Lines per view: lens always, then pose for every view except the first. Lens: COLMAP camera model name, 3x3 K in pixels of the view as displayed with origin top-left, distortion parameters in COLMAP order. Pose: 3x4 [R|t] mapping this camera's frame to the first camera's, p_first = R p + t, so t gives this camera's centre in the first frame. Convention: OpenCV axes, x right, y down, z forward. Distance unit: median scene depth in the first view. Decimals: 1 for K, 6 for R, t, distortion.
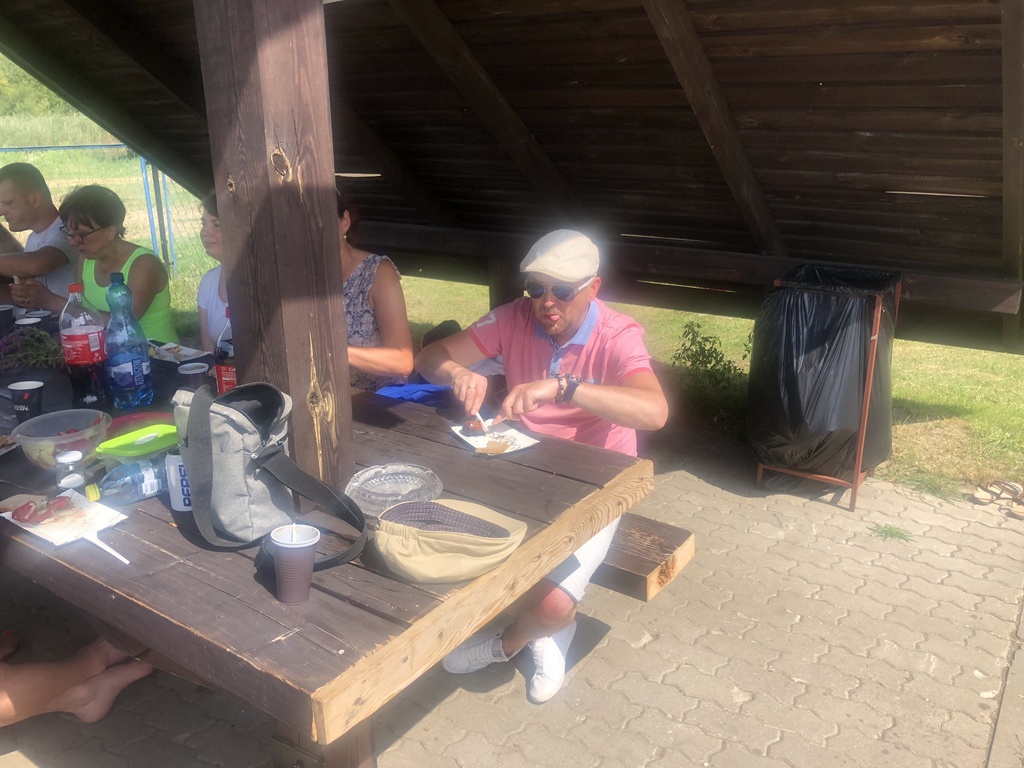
lens RADIAL K [[856.0, 0, 512.0], [0, 856.0, 384.0], [0, 0, 1]] dist [0.005414, -0.003629]
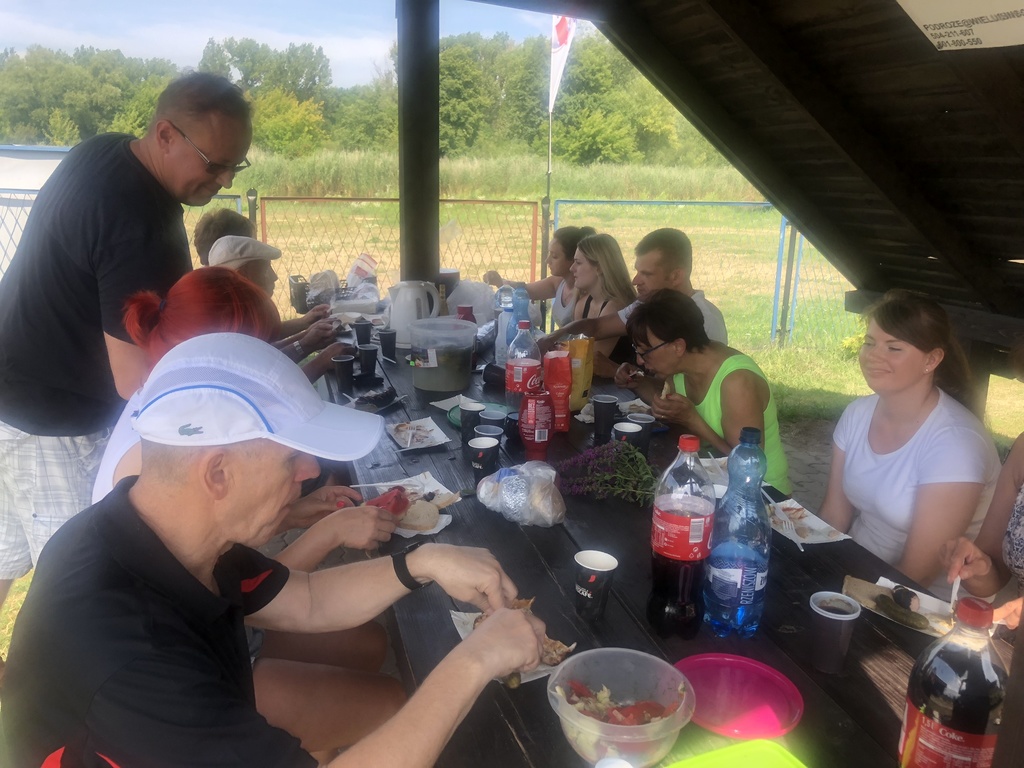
lens RADIAL K [[856.0, 0, 512.0], [0, 856.0, 384.0], [0, 0, 1]] dist [0.005414, -0.003629]
pose [[0.771114, 0.183786, -0.609595, -0.097897], [-0.220384, 0.975294, 0.015263, -0.060966], [0.597339, 0.122576, 0.792566, 0.172640]]
